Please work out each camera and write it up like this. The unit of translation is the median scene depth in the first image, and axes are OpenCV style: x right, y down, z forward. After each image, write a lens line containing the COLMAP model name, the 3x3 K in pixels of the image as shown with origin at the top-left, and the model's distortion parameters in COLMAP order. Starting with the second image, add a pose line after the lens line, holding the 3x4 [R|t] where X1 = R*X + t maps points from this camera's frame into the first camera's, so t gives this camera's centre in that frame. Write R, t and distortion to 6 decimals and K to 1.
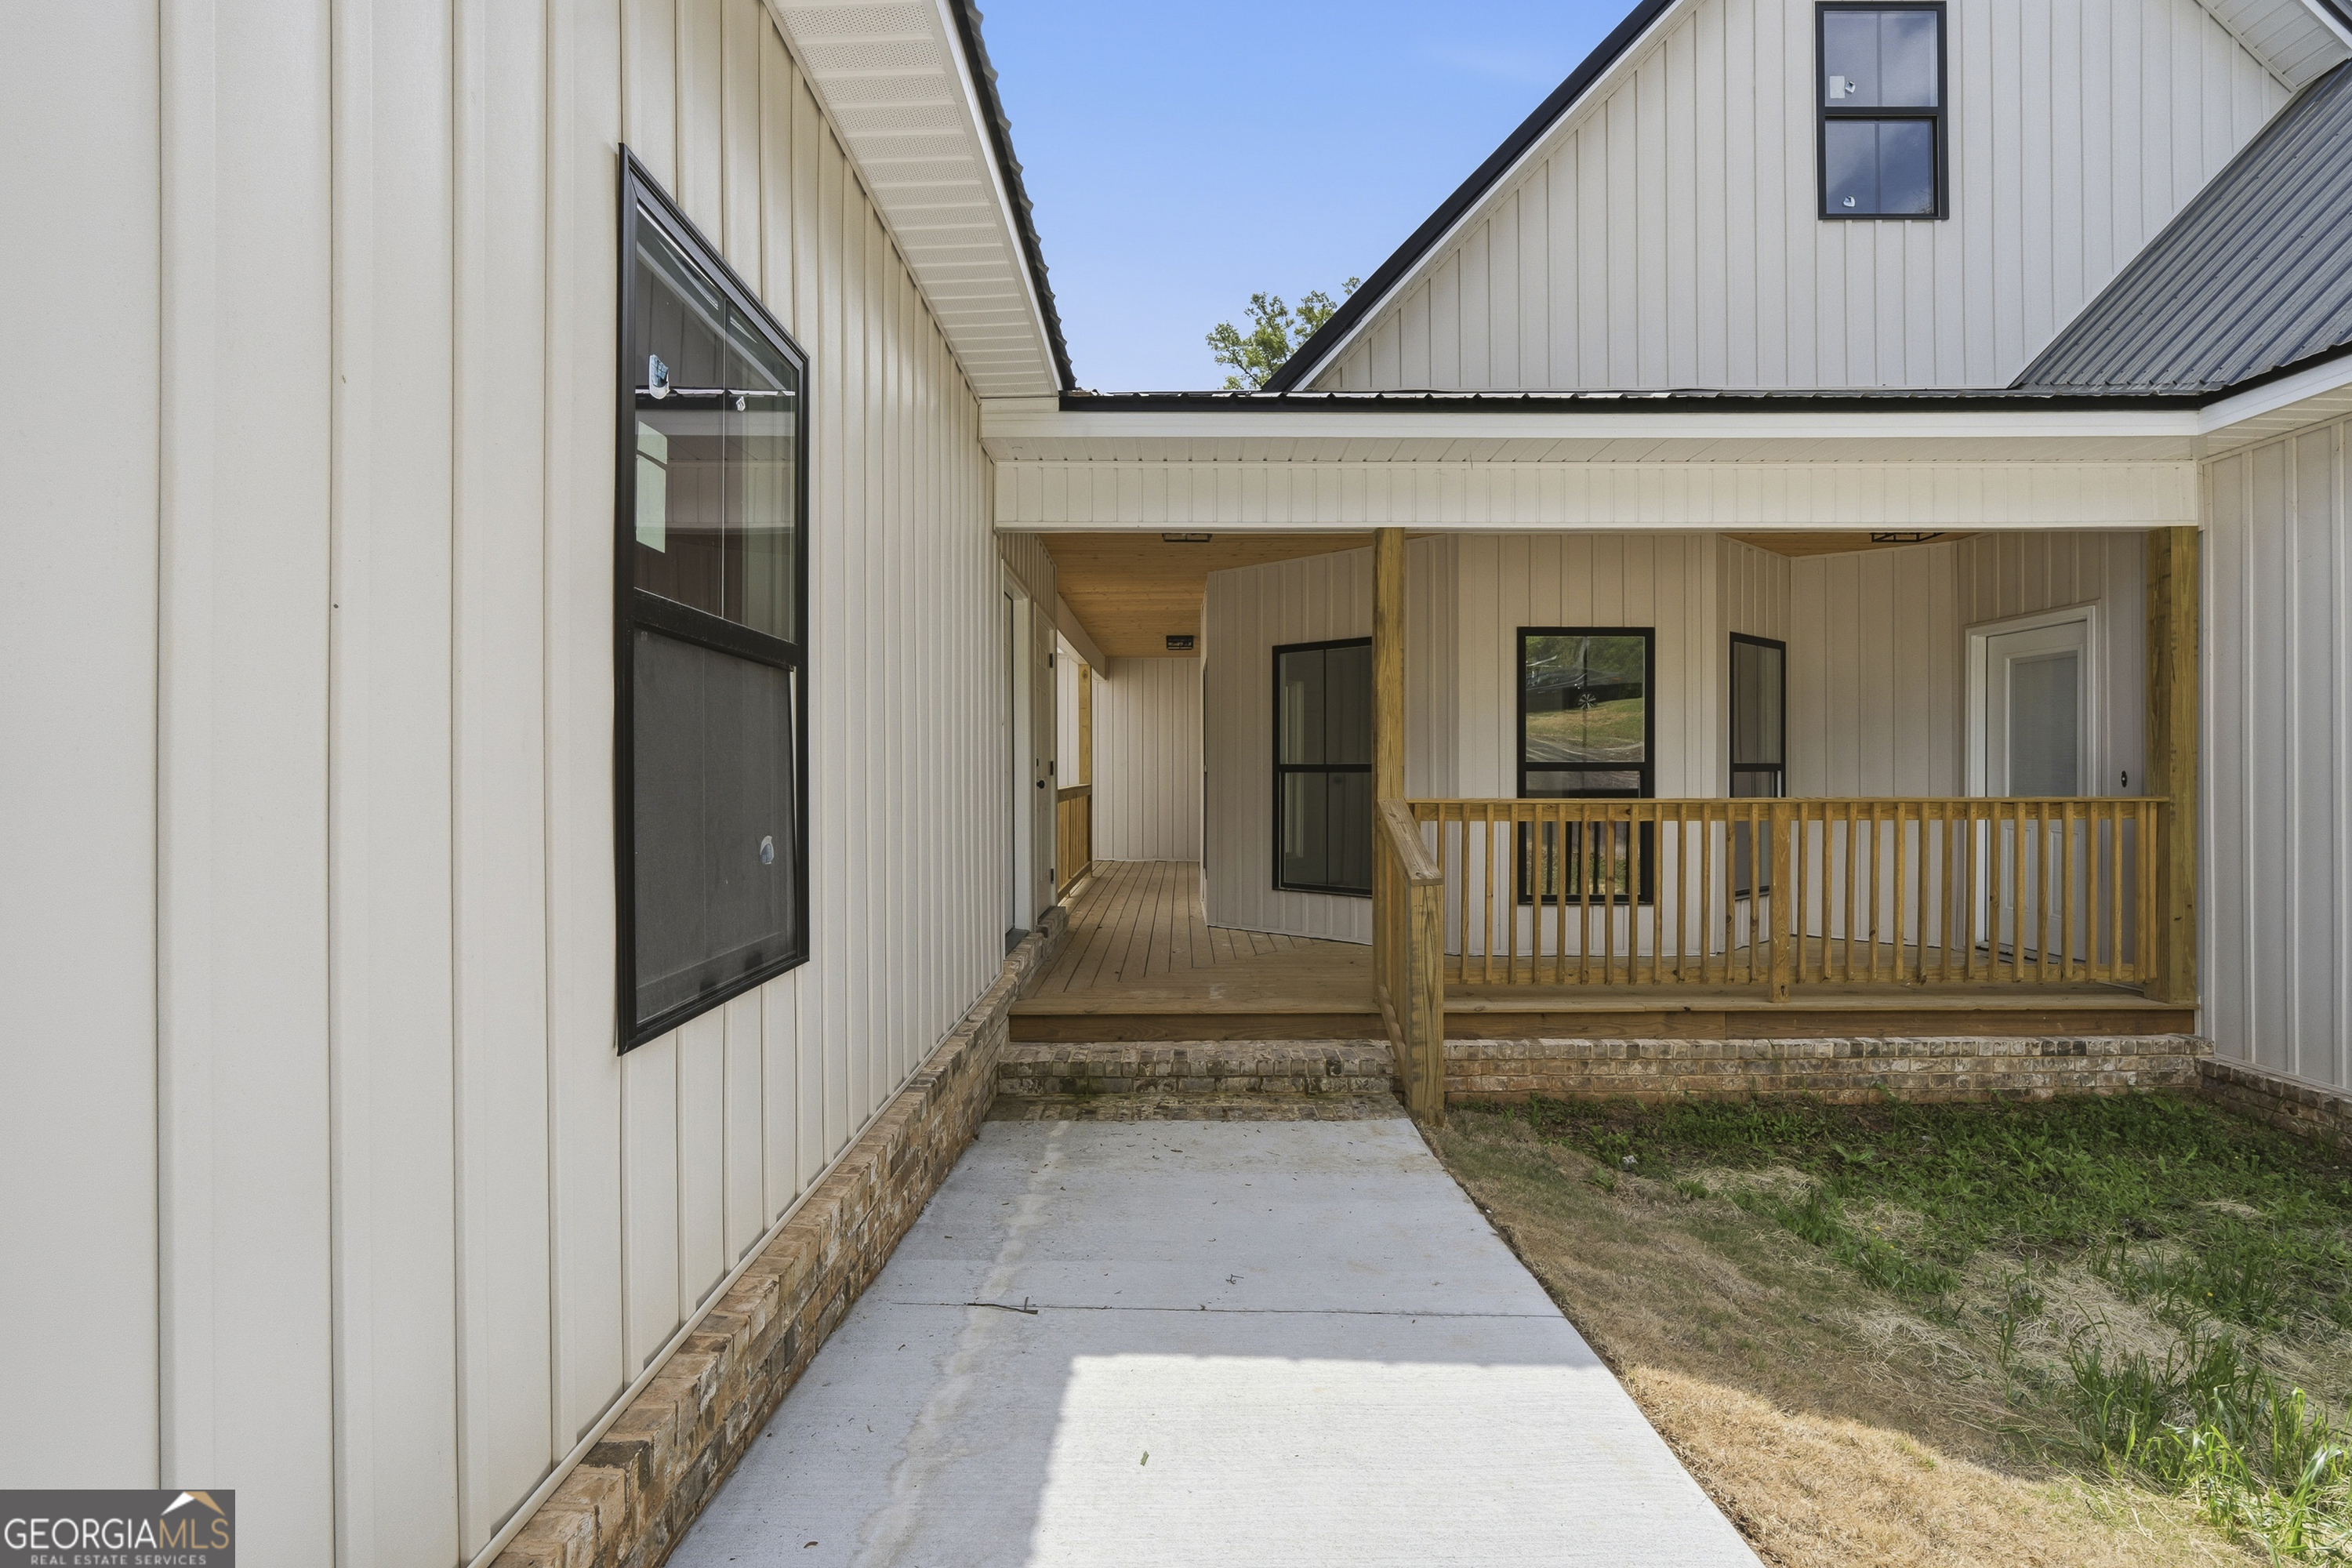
lens RADIAL K [[1064.1, 0, 1171.2], [0, 1064.1, 770.2], [0, 0, 1]] dist [-0.010341, 0.002151]
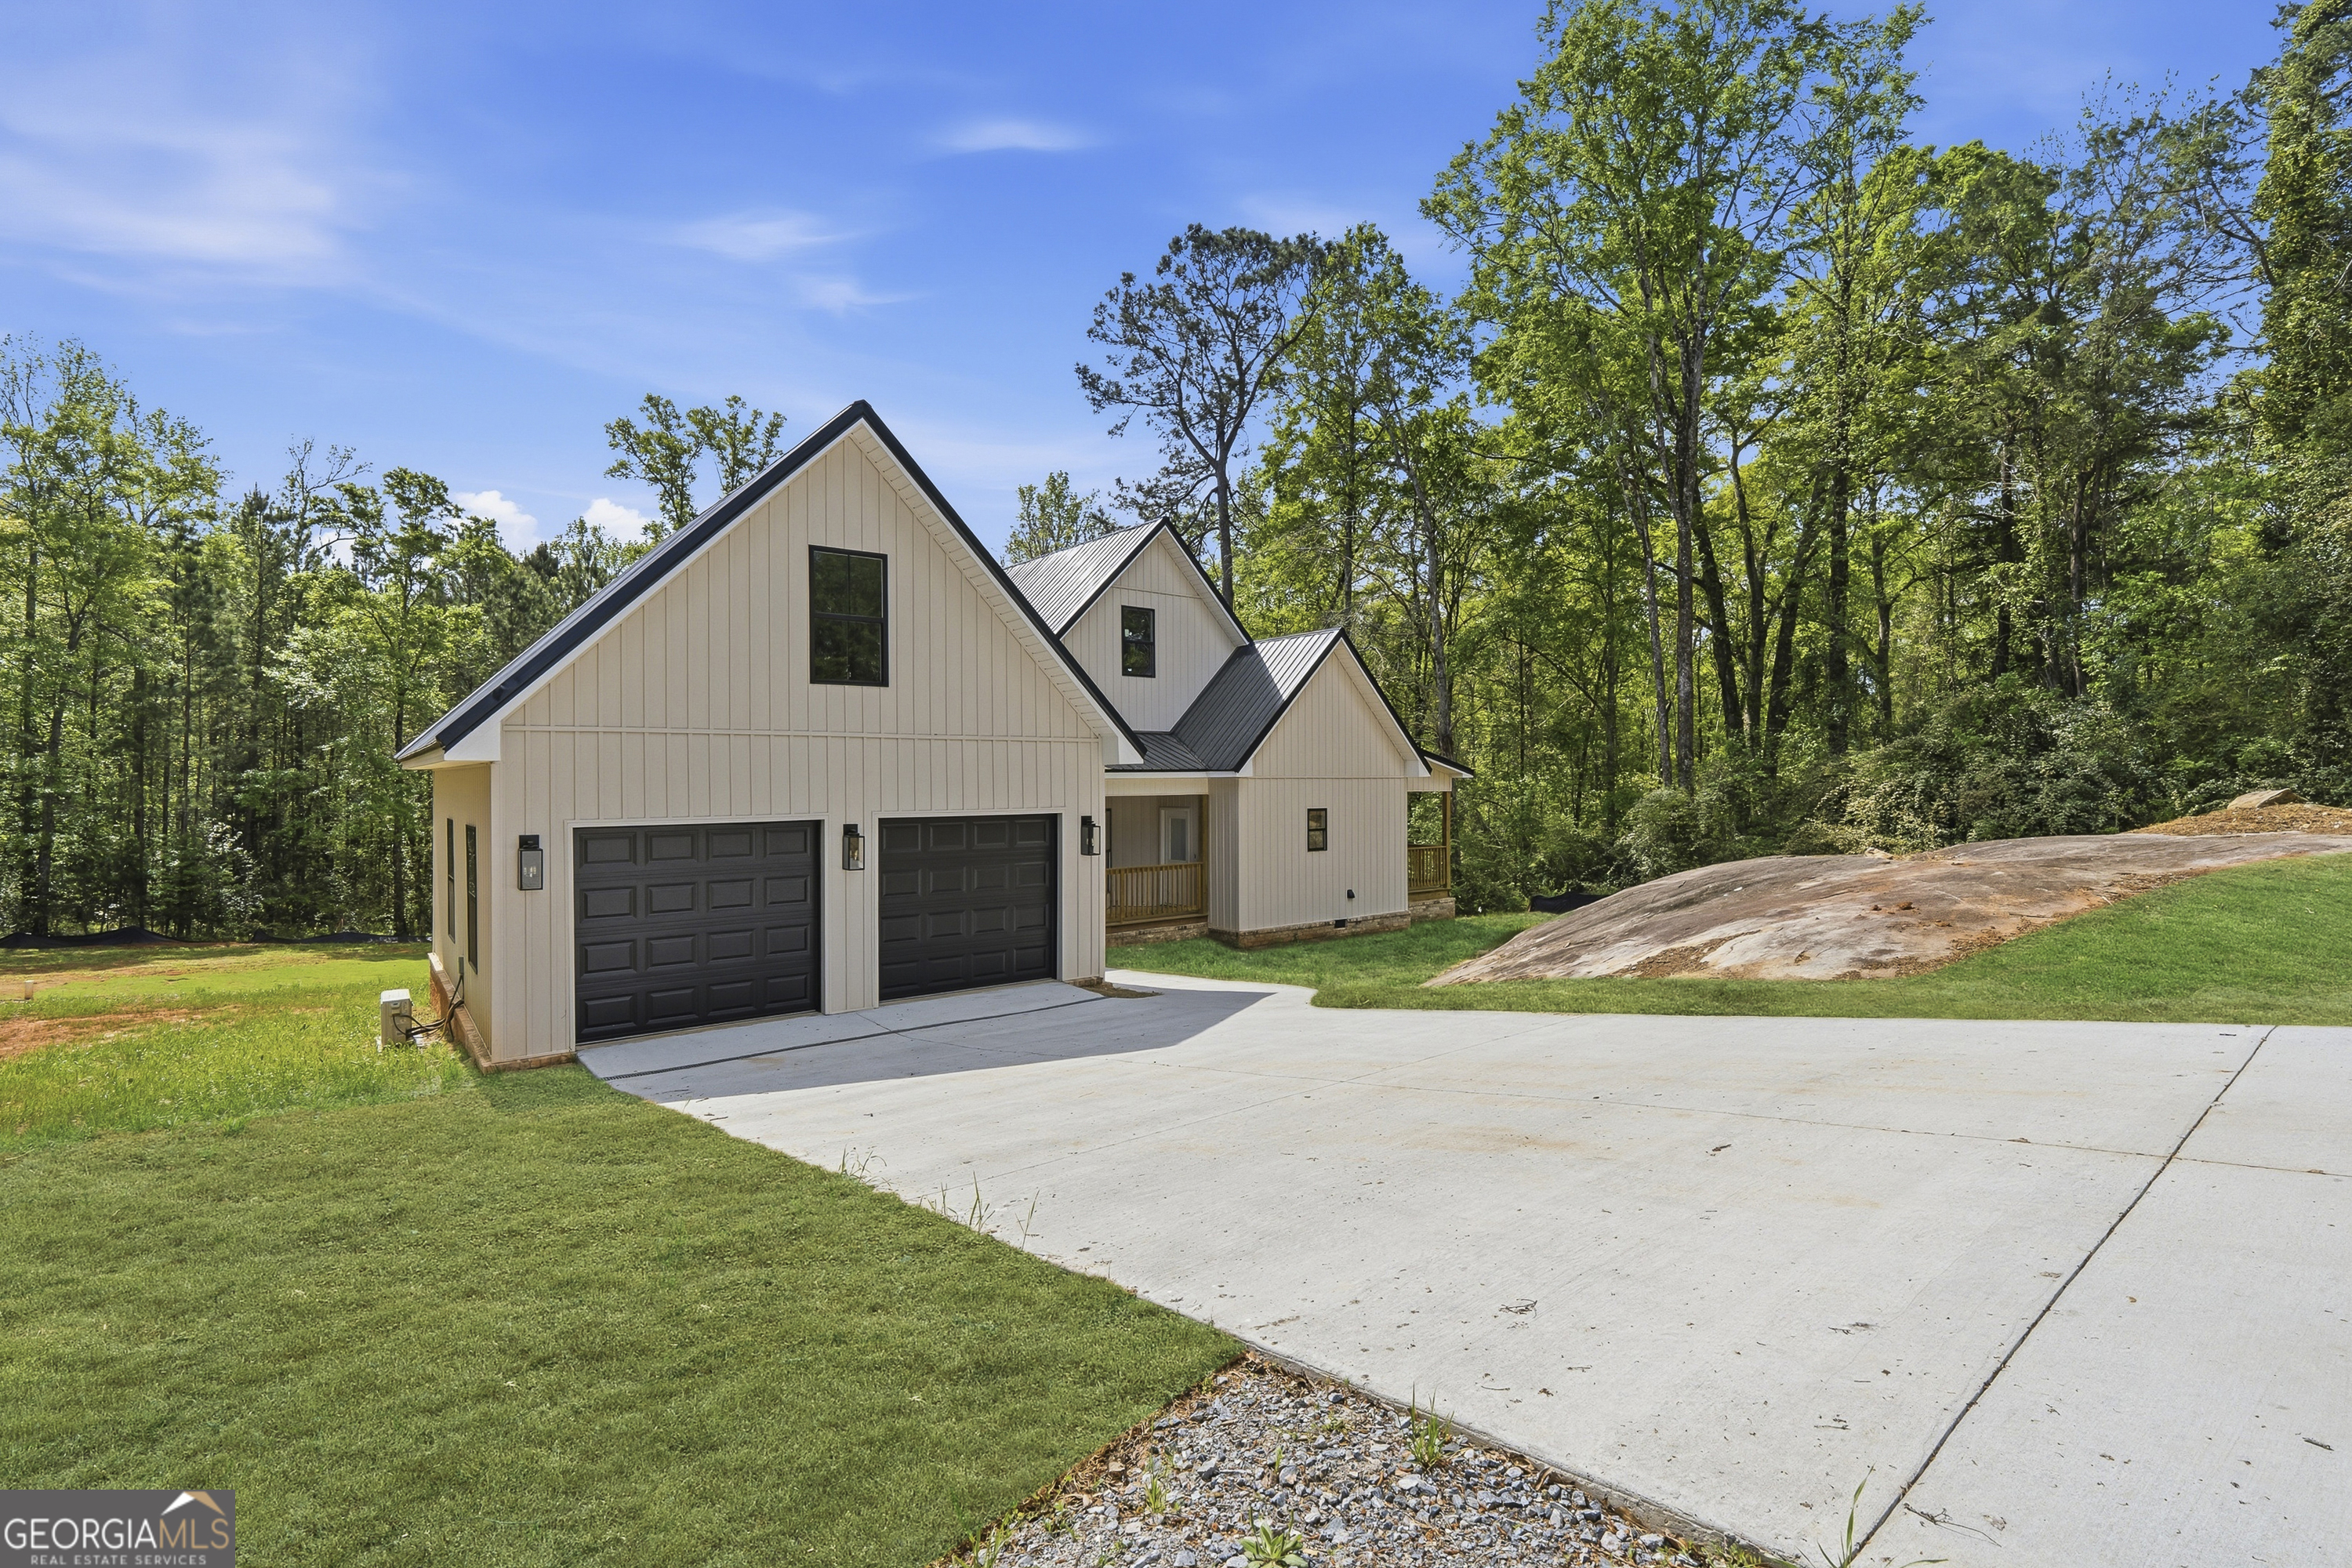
lens RADIAL K [[1064.1, 0, 1171.2], [0, 1064.1, 770.2], [0, 0, 1]] dist [-0.010341, 0.002151]
pose [[0.782403, 0.003700, 0.622762, -1.639345], [0.001433, 0.999969, -0.007742, -0.290151], [-0.622771, 0.006949, 0.782373, -2.057273]]
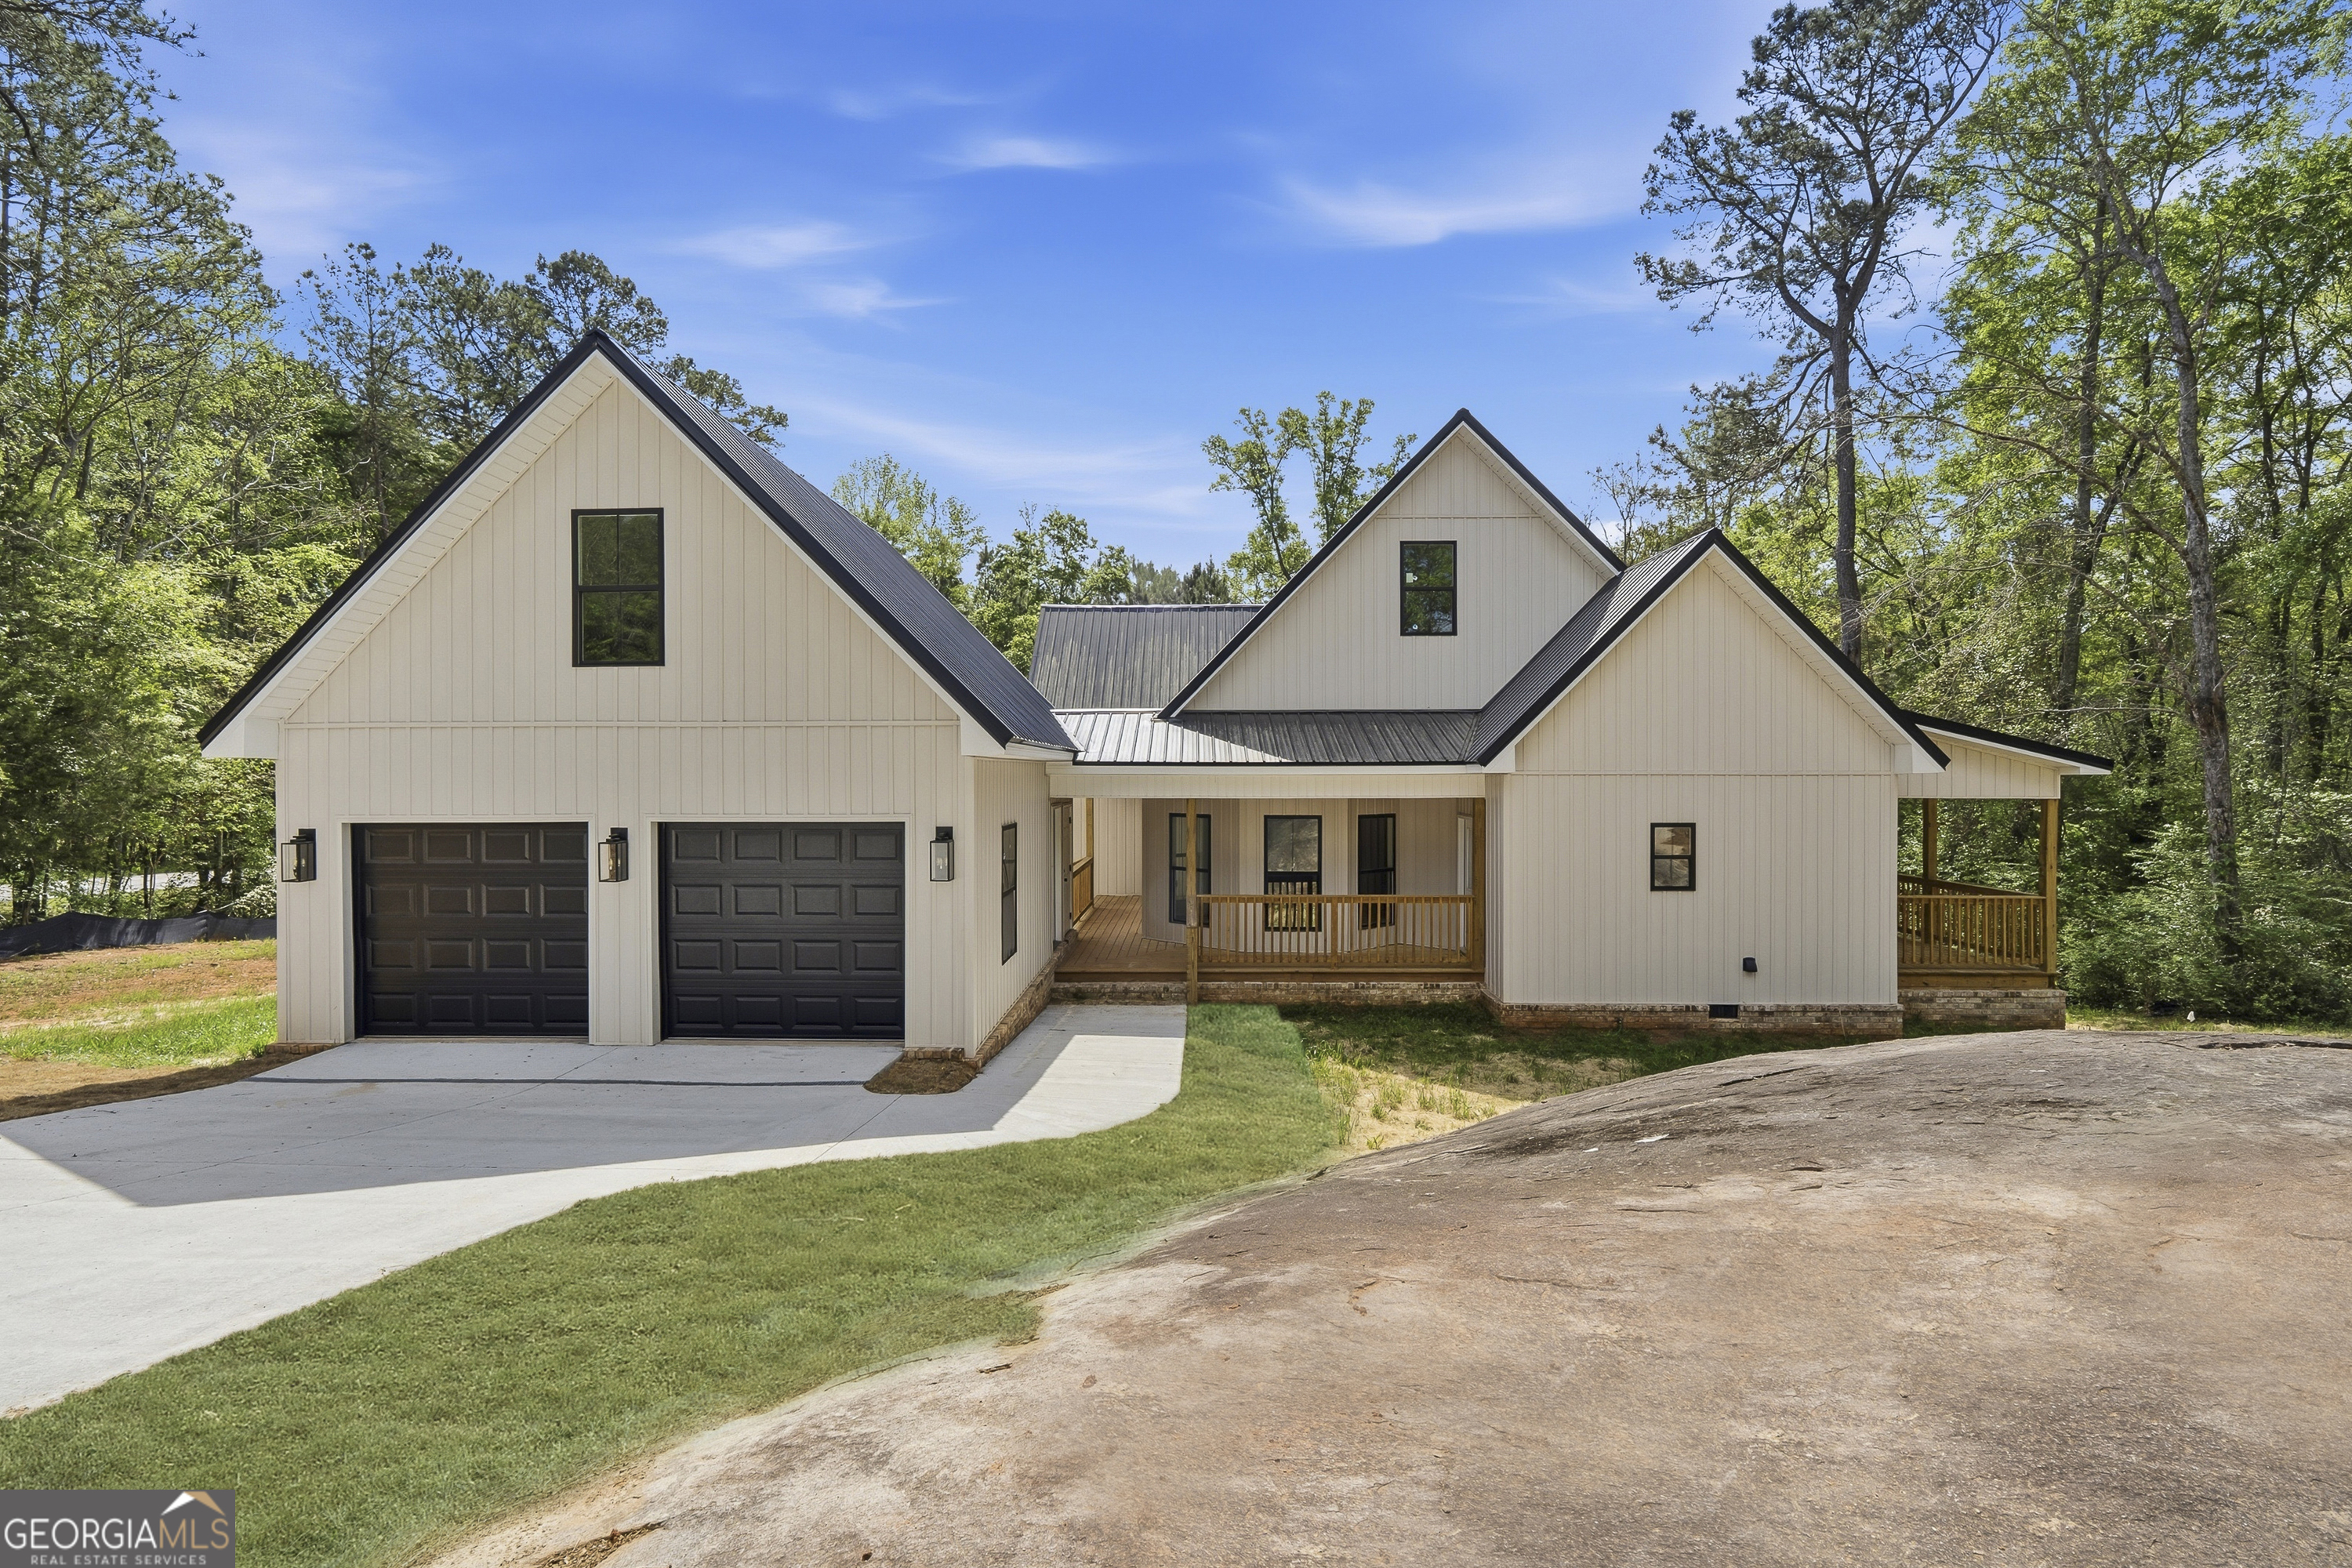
lens RADIAL K [[1064.1, 0, 1171.2], [0, 1064.1, 770.2], [0, 0, 1]] dist [-0.010341, 0.002151]
pose [[0.999766, 0.000489, -0.021612, 0.215000], [-0.000513, 0.999999, -0.001137, -0.297859], [0.021611, 0.001148, 0.999766, -1.788325]]
